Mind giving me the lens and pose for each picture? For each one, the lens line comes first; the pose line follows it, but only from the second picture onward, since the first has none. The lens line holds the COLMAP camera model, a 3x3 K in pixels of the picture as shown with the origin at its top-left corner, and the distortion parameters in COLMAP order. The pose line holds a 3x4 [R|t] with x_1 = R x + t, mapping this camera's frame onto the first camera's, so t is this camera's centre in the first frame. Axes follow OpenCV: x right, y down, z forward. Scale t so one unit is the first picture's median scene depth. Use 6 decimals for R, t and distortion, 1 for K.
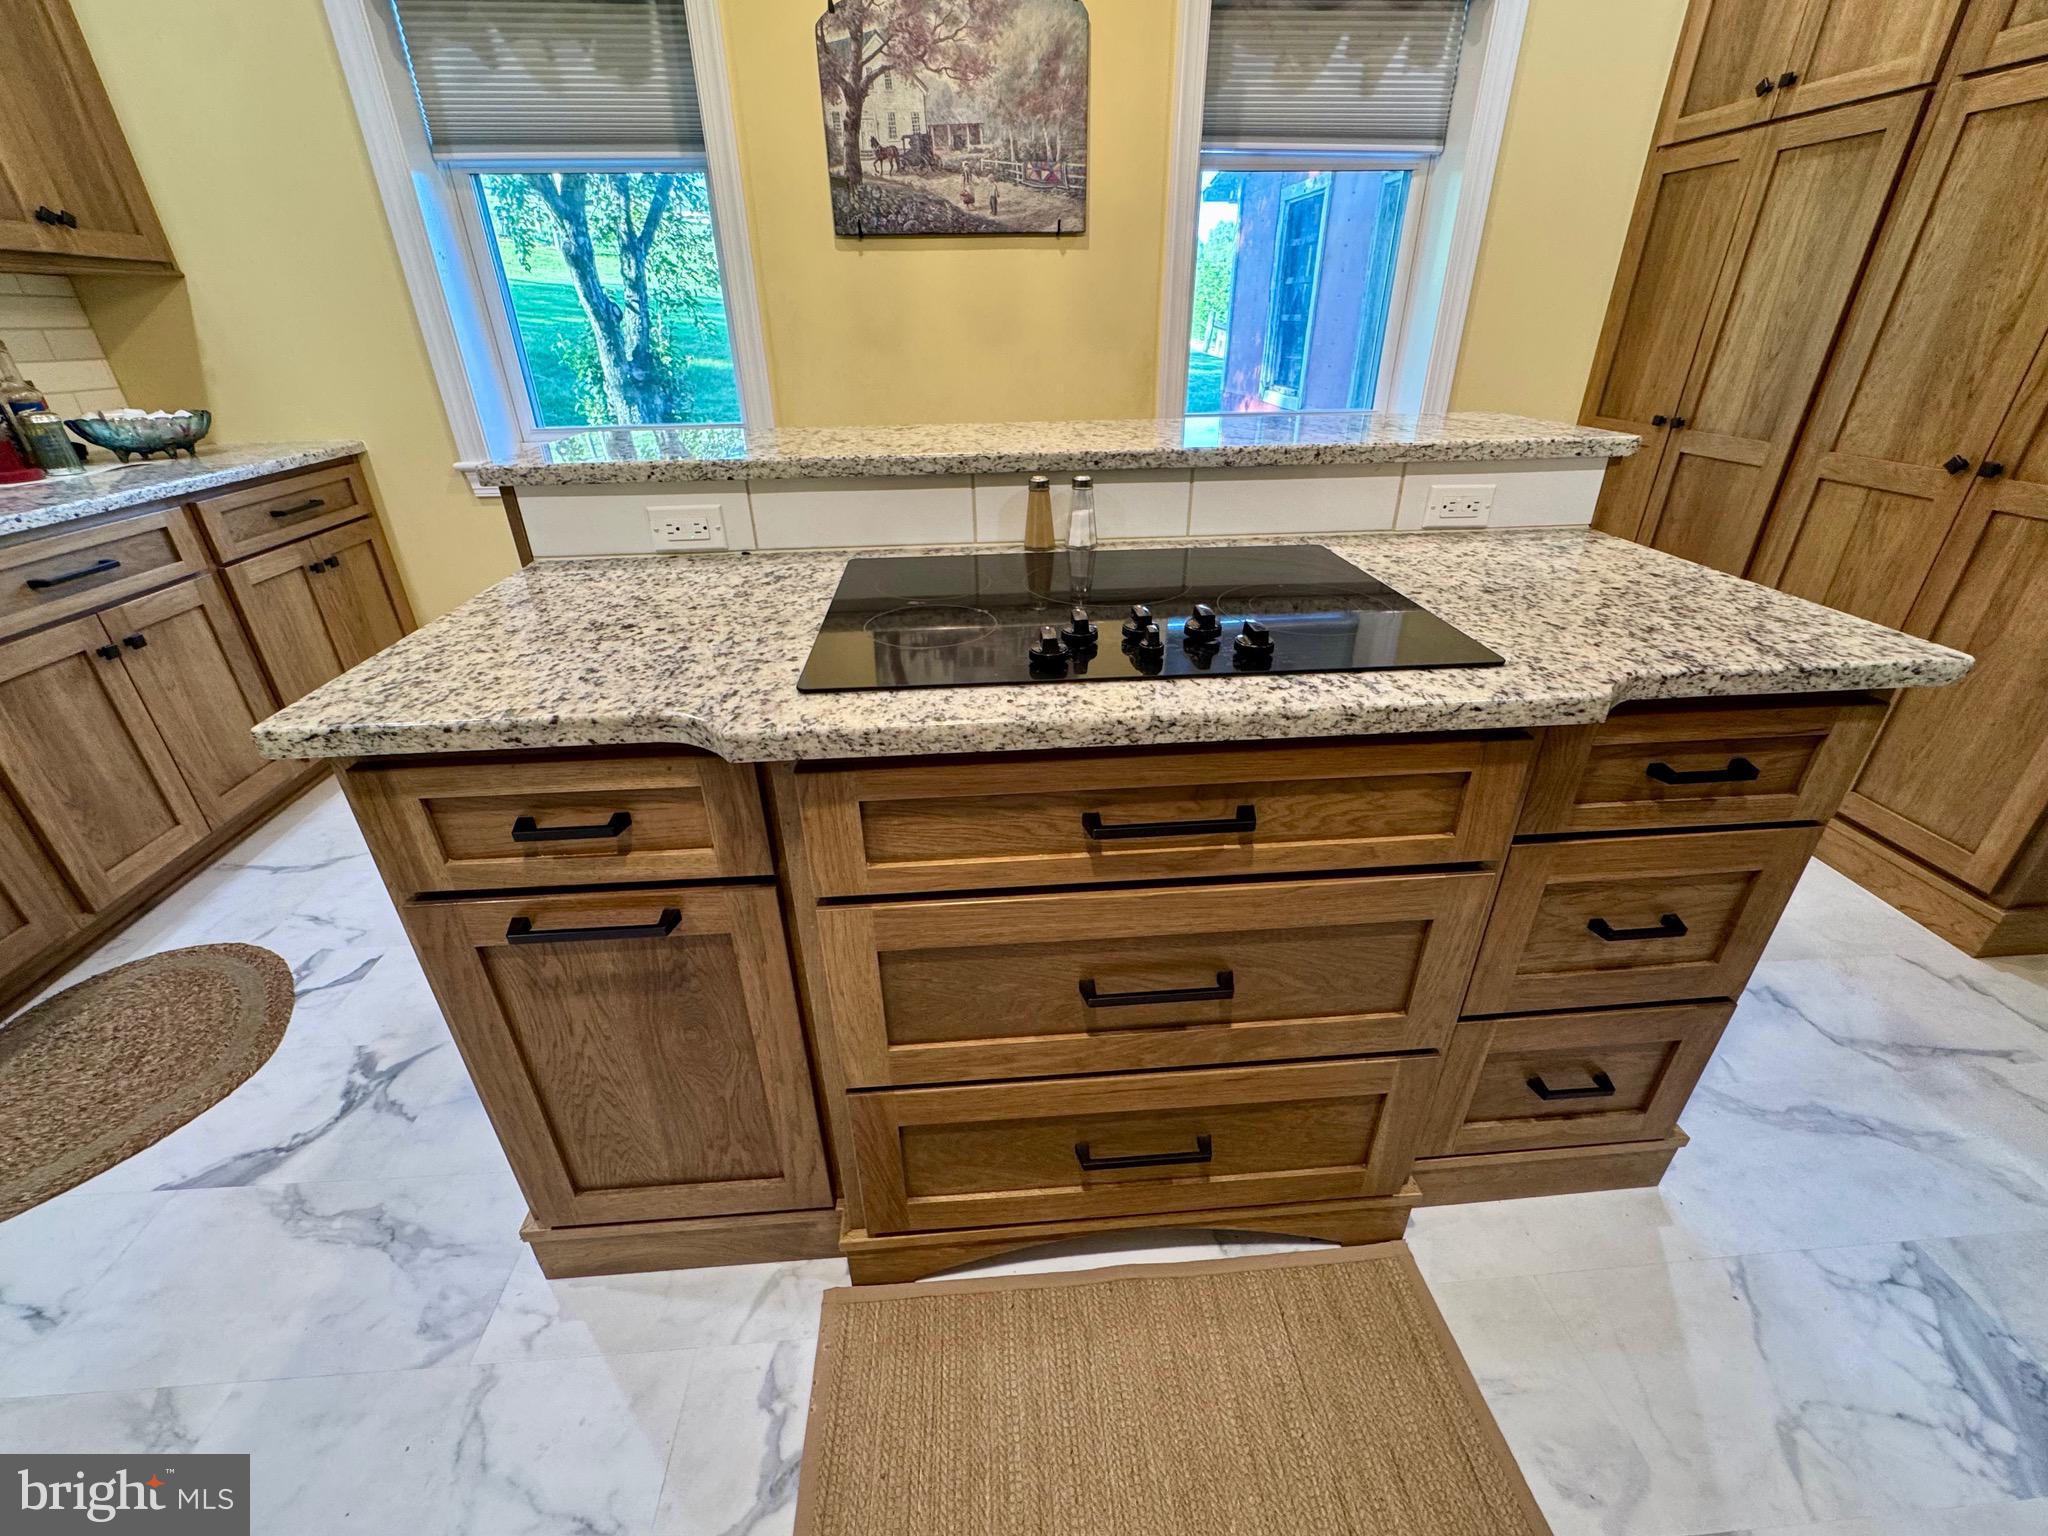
lens RADIAL K [[819.4, 0, 1041.7], [0, 819.4, 758.2], [0, 0, 1]] dist [-0.005473, 0.001108]
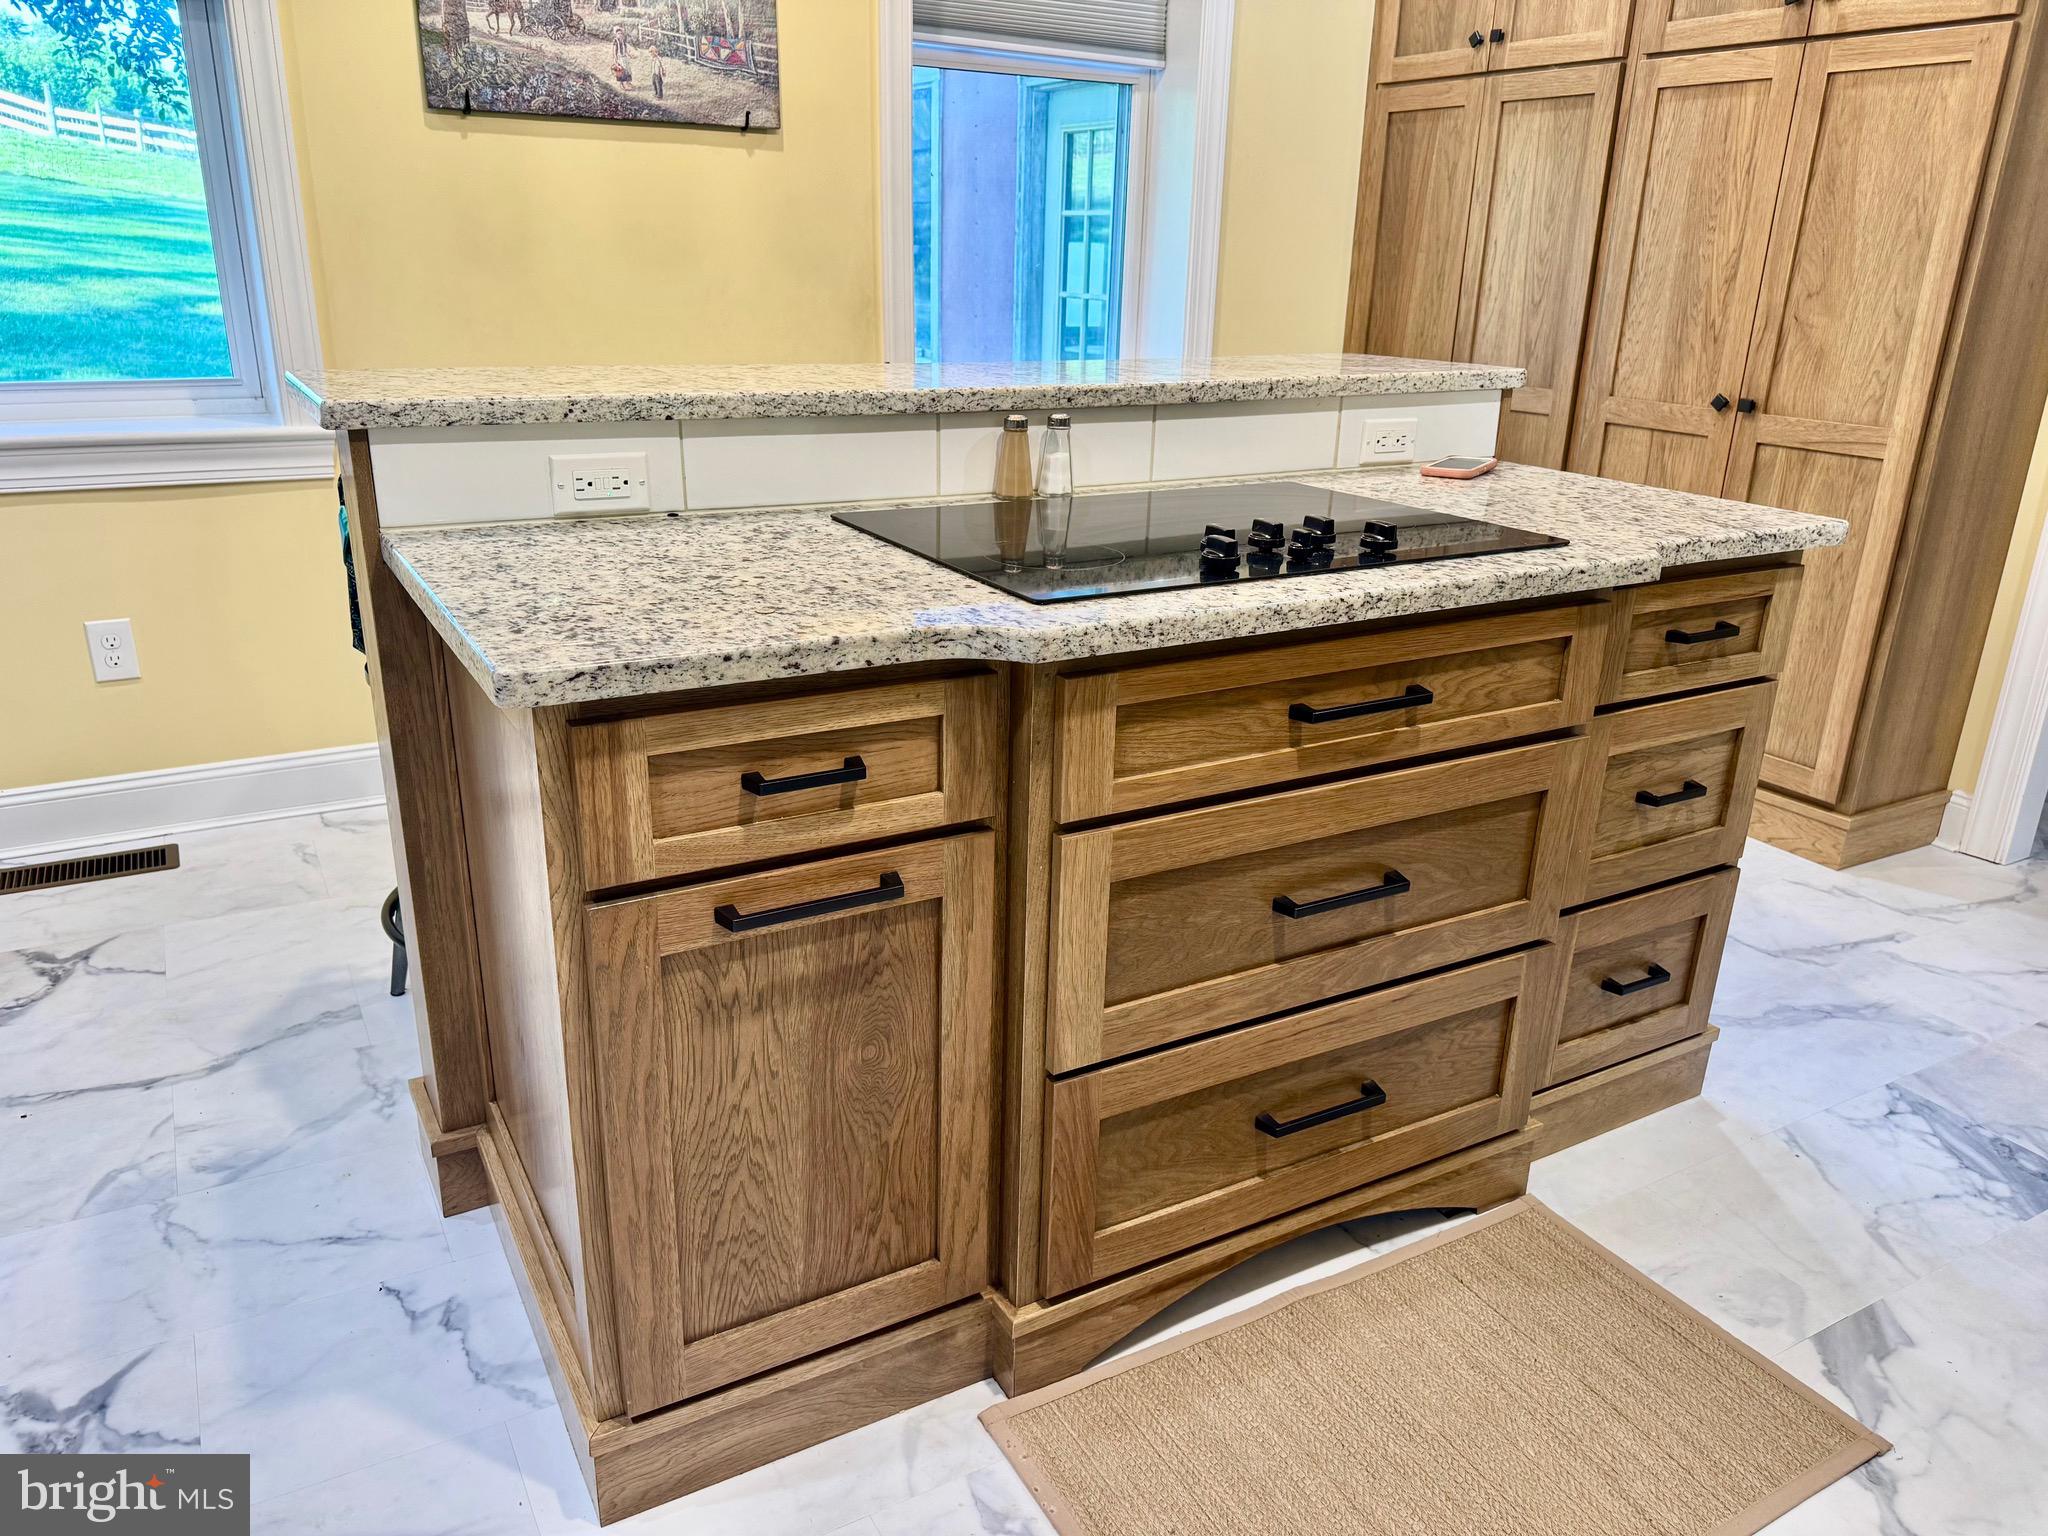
lens RADIAL K [[1387.7, 0, 1011.0], [0, 1387.7, 762.8], [0, 0, 1]] dist [0.039480, -0.040129]
pose [[0.909490, -0.111314, 0.400546, -0.650604], [0.165290, 0.980881, -0.102720, 0.173486], [-0.381454, 0.159629, 0.910501, -0.289845]]
